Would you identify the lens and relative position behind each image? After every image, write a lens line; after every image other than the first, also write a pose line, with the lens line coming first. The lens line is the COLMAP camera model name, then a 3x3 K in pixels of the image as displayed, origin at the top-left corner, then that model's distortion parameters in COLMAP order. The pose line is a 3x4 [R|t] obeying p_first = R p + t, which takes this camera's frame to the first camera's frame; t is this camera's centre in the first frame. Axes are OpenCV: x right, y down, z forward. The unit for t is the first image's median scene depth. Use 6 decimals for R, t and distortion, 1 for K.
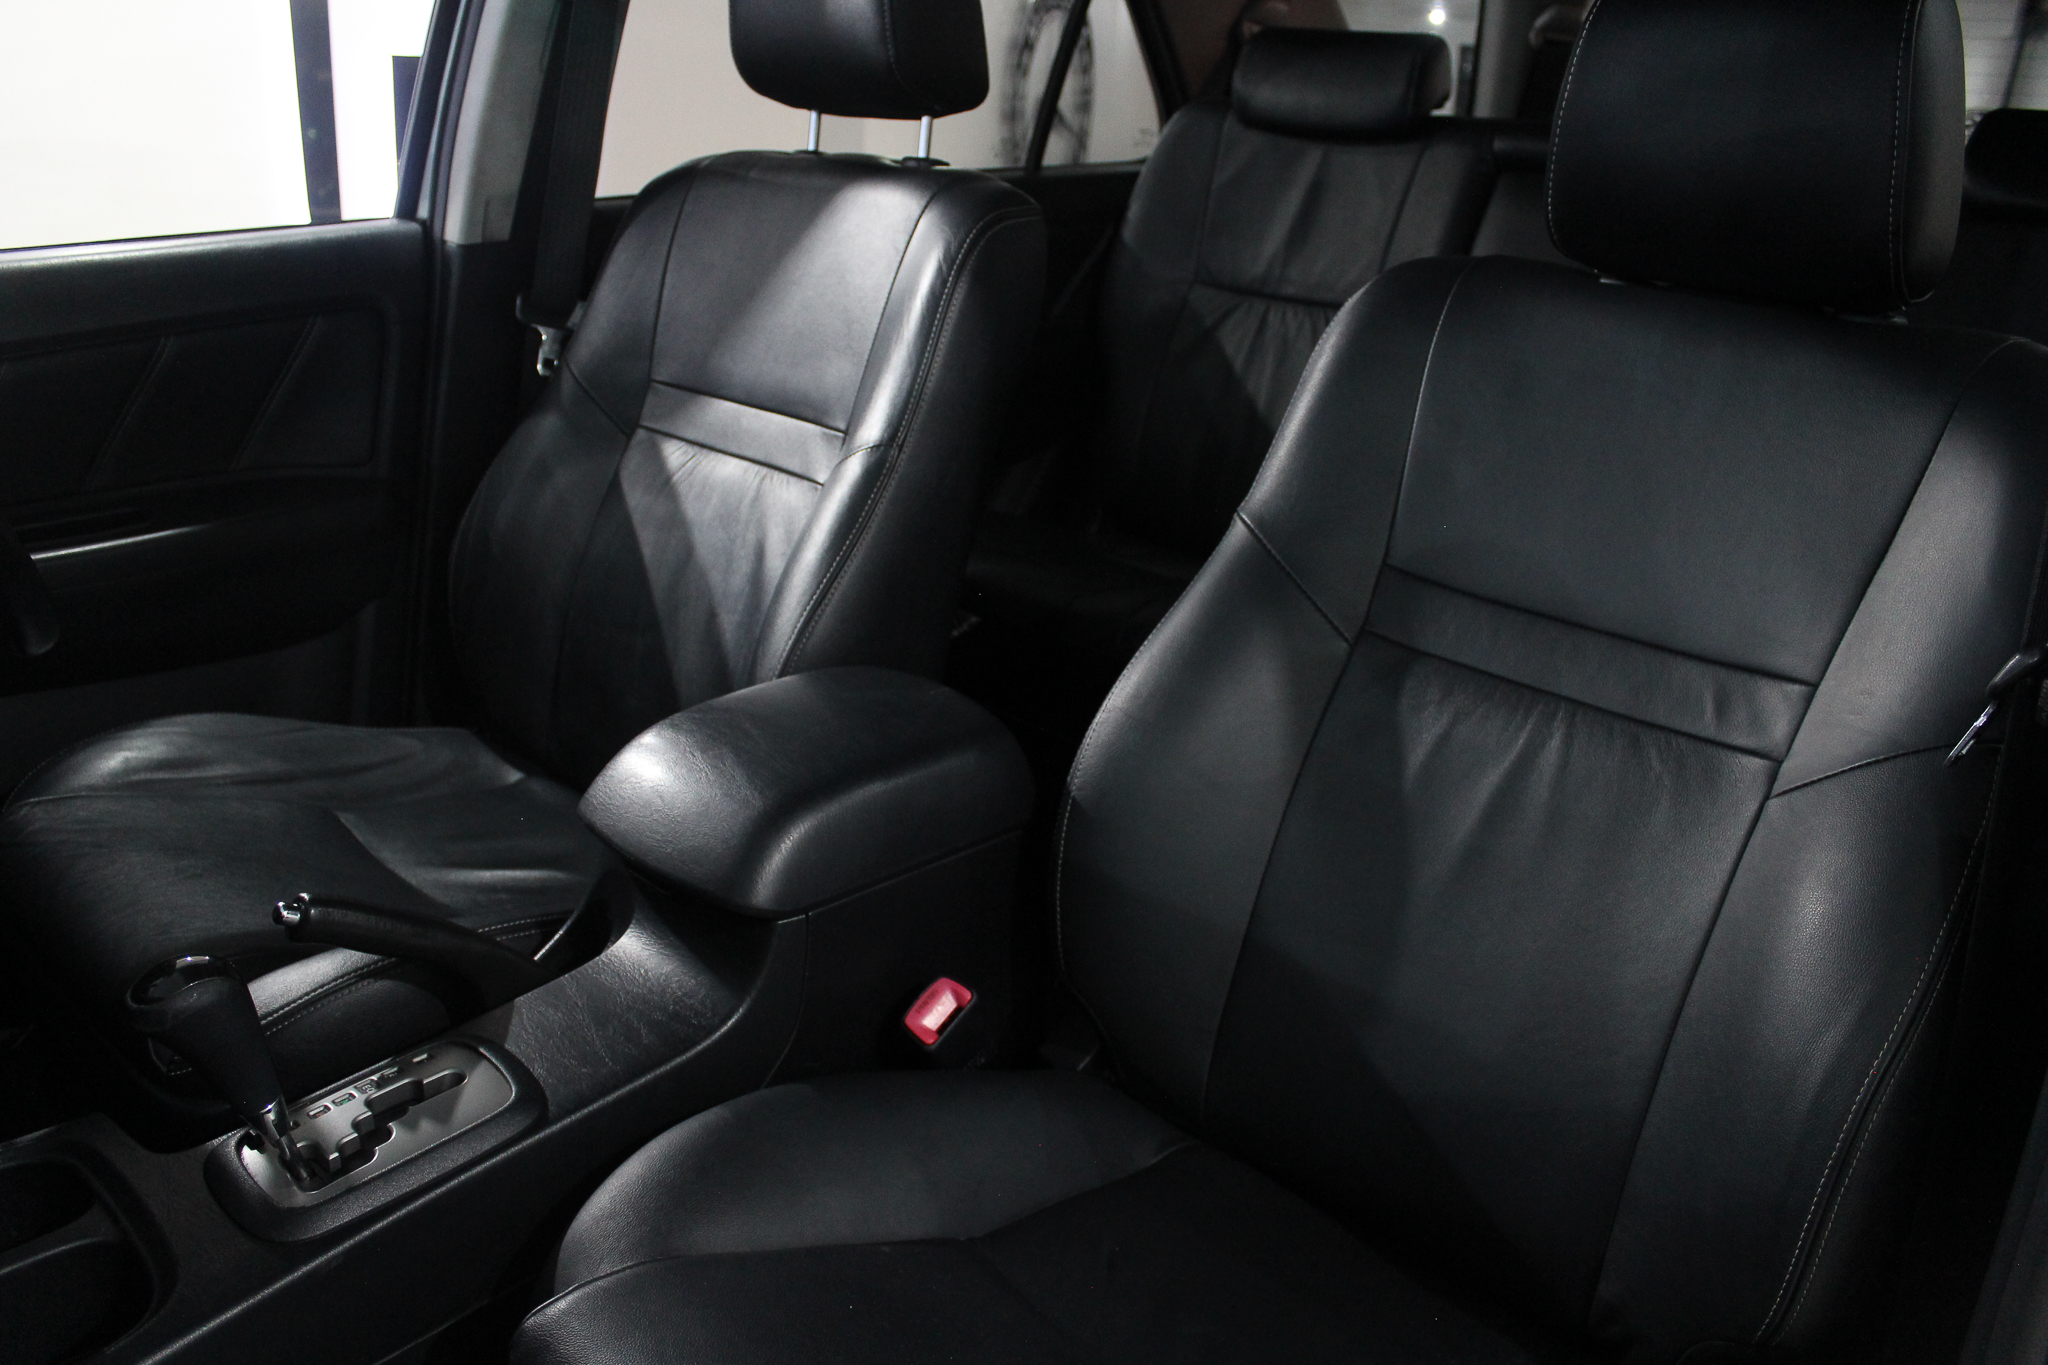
lens RADIAL K [[1682.2, 0, 1024.0], [0, 1682.2, 682.5], [0, 0, 1]] dist [-0.128953, 0.002636]
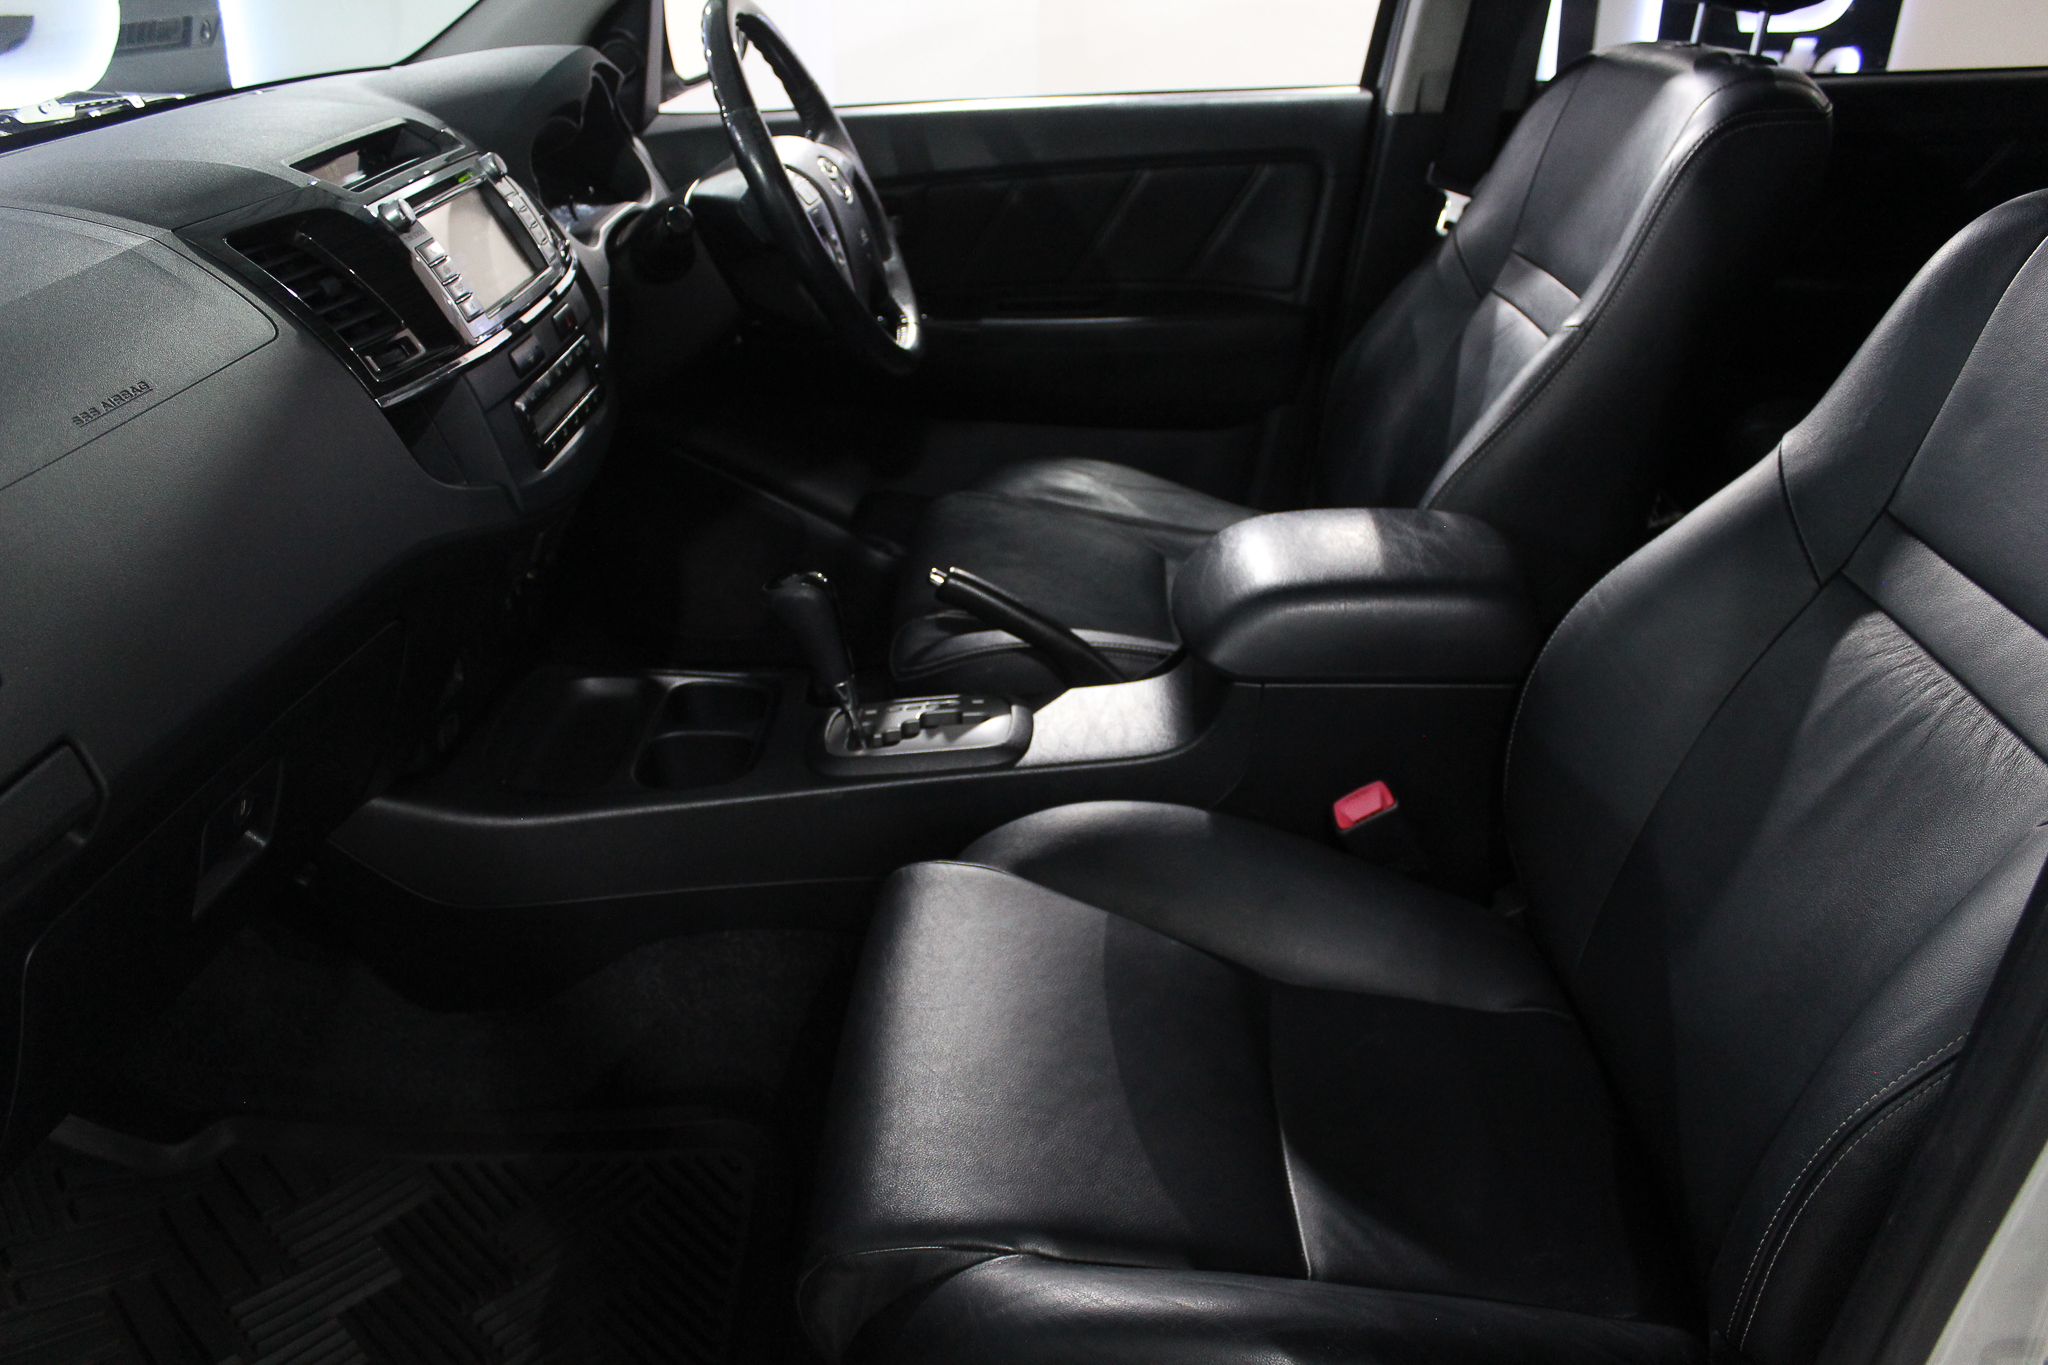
lens RADIAL K [[1682.2, 0, 1024.0], [0, 1682.2, 682.5], [0, 0, 1]] dist [-0.128953, 0.002636]
pose [[0.665809, 0.266203, -0.697018, 0.451510], [-0.206997, 0.963420, 0.170218, -0.026750], [0.716834, 0.030948, 0.696557, 0.019811]]
